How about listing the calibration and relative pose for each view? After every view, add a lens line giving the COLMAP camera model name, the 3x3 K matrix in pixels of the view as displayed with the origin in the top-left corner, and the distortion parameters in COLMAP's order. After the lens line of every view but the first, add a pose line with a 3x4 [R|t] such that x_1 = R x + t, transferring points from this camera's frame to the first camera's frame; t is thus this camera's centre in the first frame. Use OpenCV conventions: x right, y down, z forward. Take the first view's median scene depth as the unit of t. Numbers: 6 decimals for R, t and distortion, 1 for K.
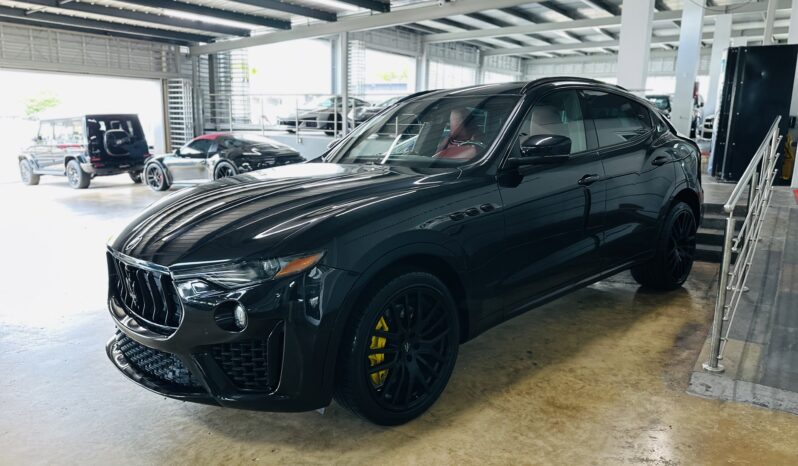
lens RADIAL K [[558.8, 0, 397.2], [0, 558.8, 231.3], [0, 0, 1]] dist [0.018672, -0.018292]
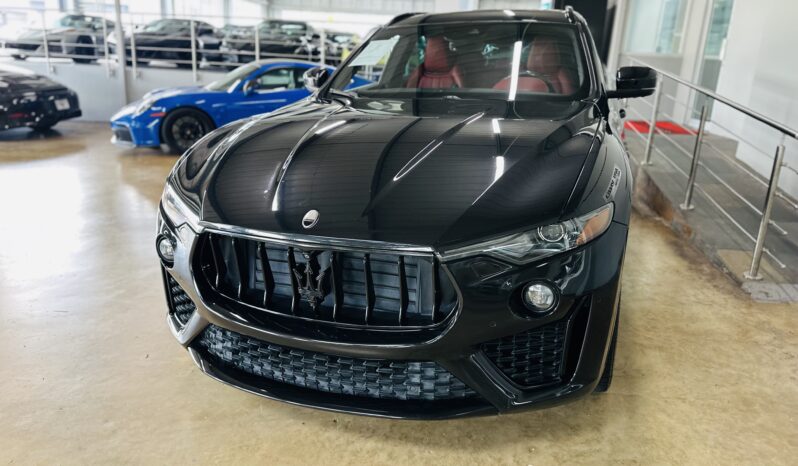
lens RADIAL K [[558.8, 0, 398.9], [0, 558.8, 231.6], [0, 0, 1]] dist [0.018672, -0.018292]
pose [[0.888435, -0.126265, 0.441293, -0.231448], [0.070157, 0.987478, 0.141299, -0.027642], [-0.453608, -0.094576, 0.886169, 0.104852]]
